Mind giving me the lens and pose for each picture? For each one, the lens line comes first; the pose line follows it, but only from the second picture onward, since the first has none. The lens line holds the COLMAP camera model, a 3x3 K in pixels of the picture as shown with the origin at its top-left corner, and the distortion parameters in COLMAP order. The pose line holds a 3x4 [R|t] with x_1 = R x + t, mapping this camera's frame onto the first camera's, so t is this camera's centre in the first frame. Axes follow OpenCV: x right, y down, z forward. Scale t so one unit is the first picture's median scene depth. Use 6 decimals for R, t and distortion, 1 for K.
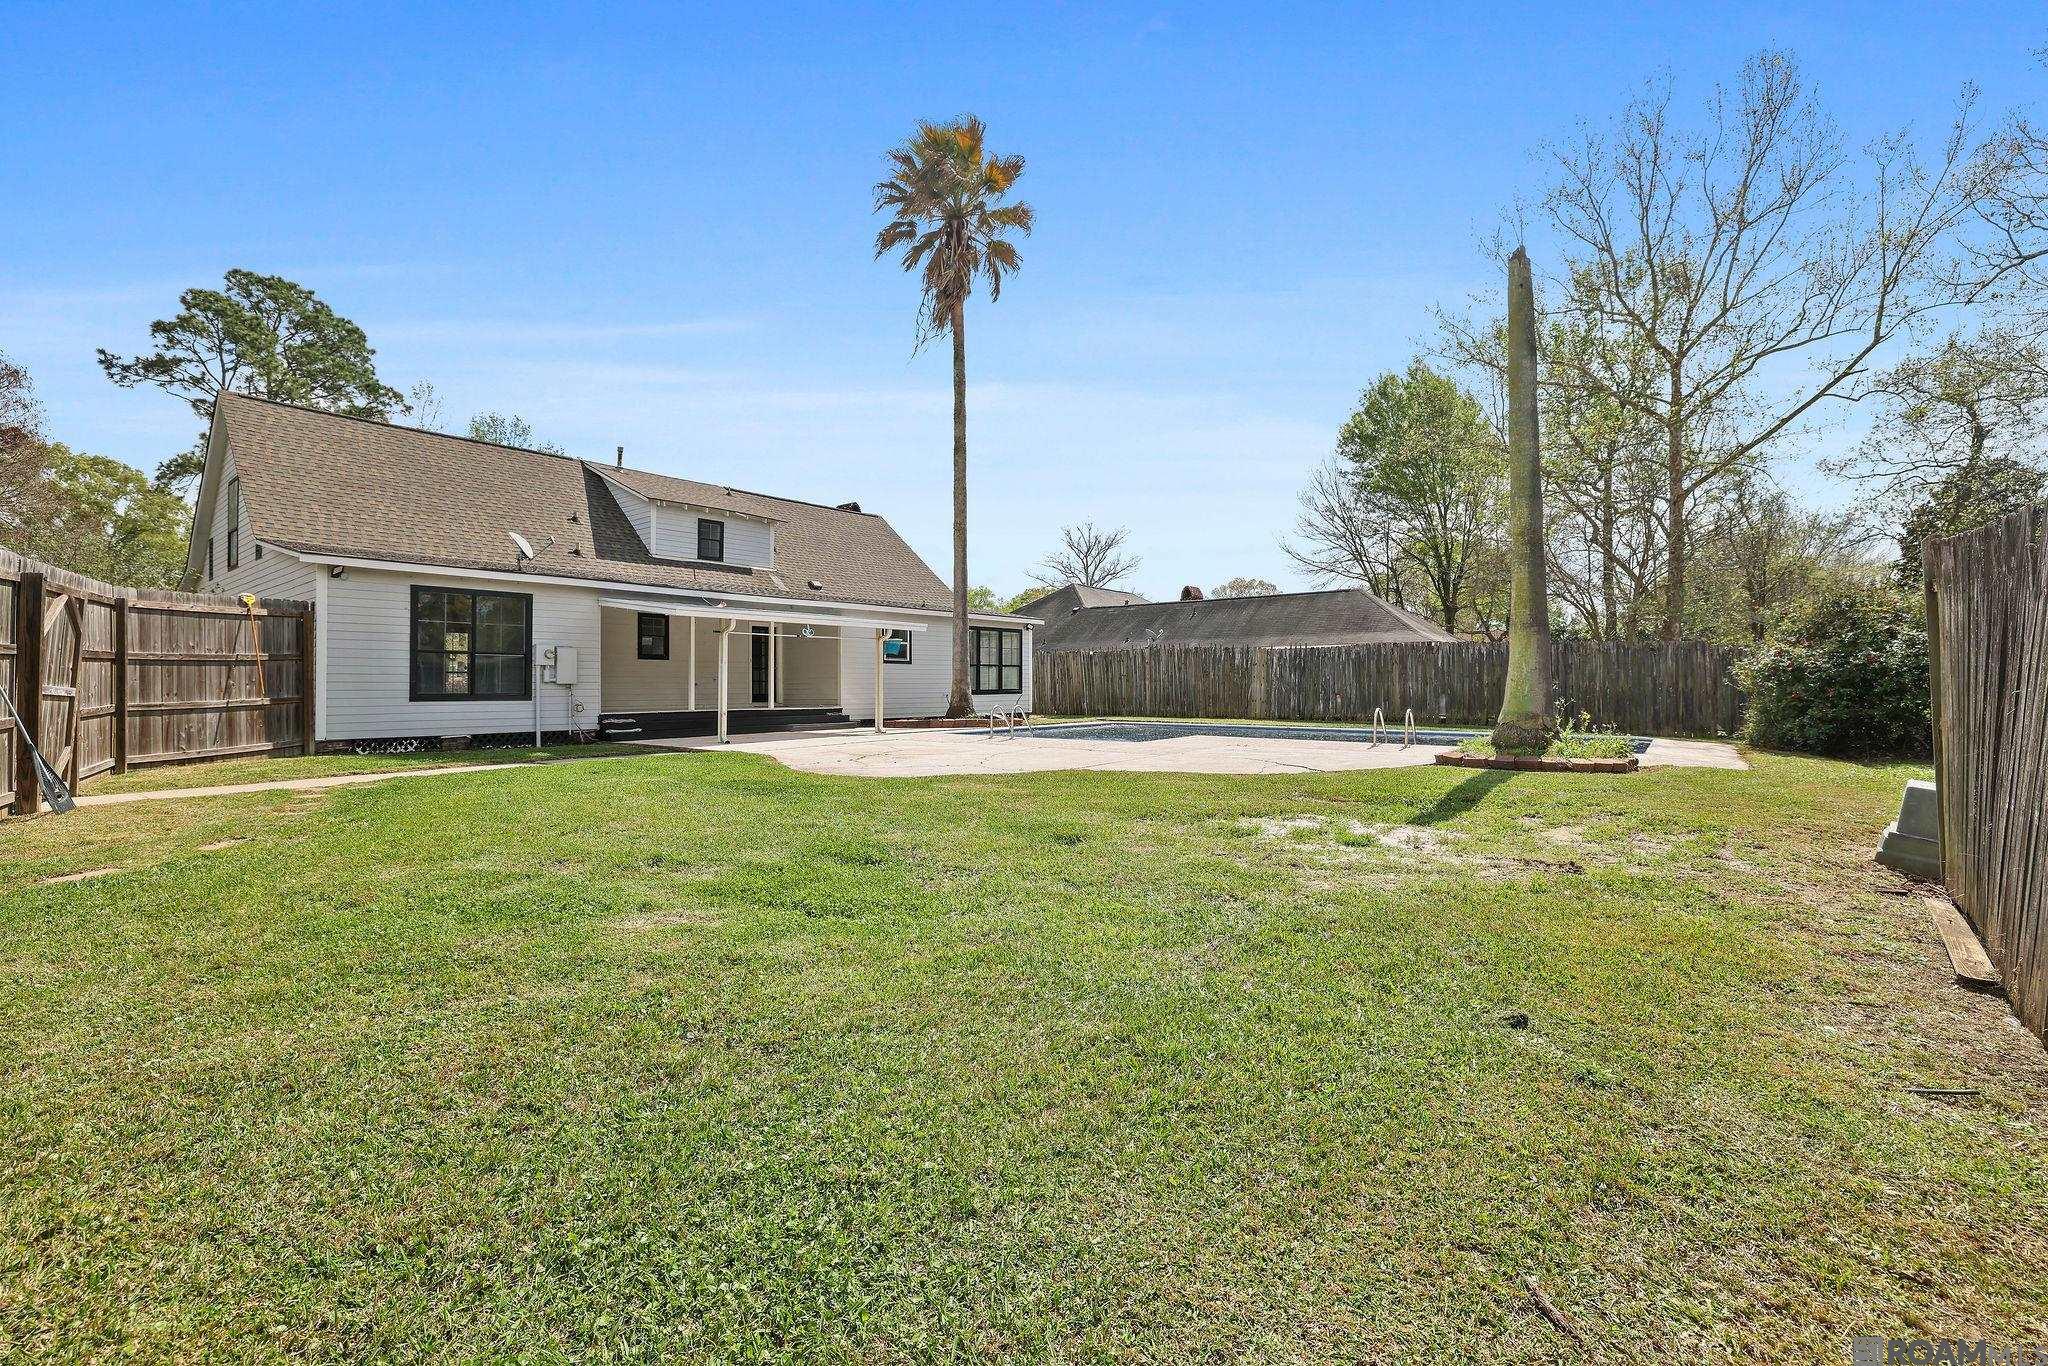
lens RADIAL K [[858.6, 0, 1019.4], [0, 858.6, 679.4], [0, 0, 1]] dist [-0.025505, -0.000072]
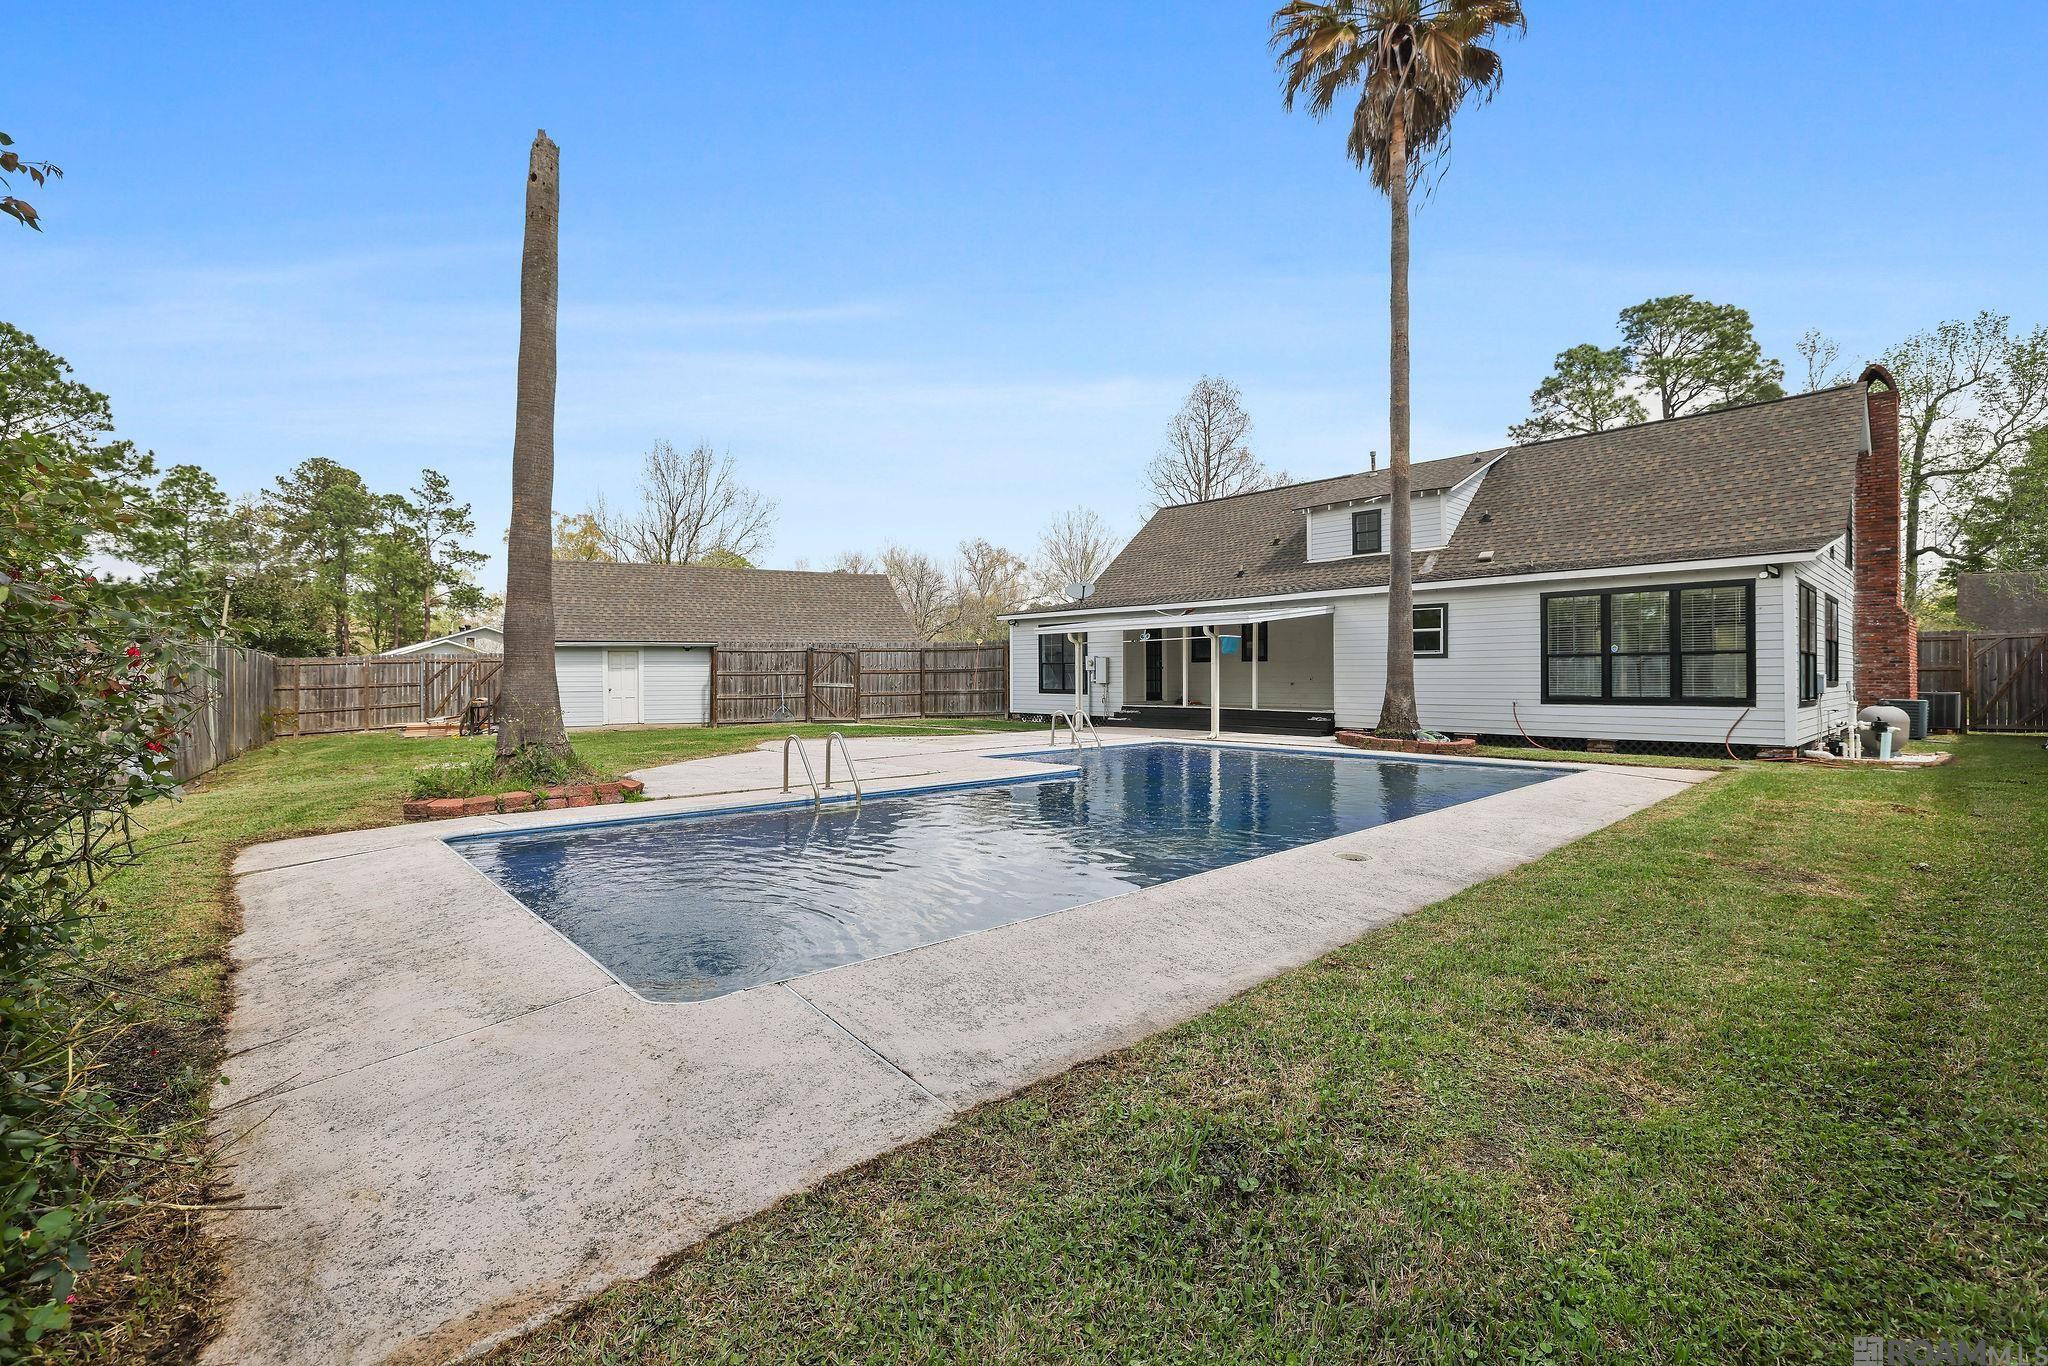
lens RADIAL K [[858.6, 0, 1019.4], [0, 858.6, 679.4], [0, 0, 1]] dist [-0.025505, -0.000072]
pose [[-0.080950, -0.004832, -0.996706, 0.701044], [-0.001797, 0.999987, -0.004702, 0.005038], [0.996717, 0.001410, -0.080957, 0.805552]]
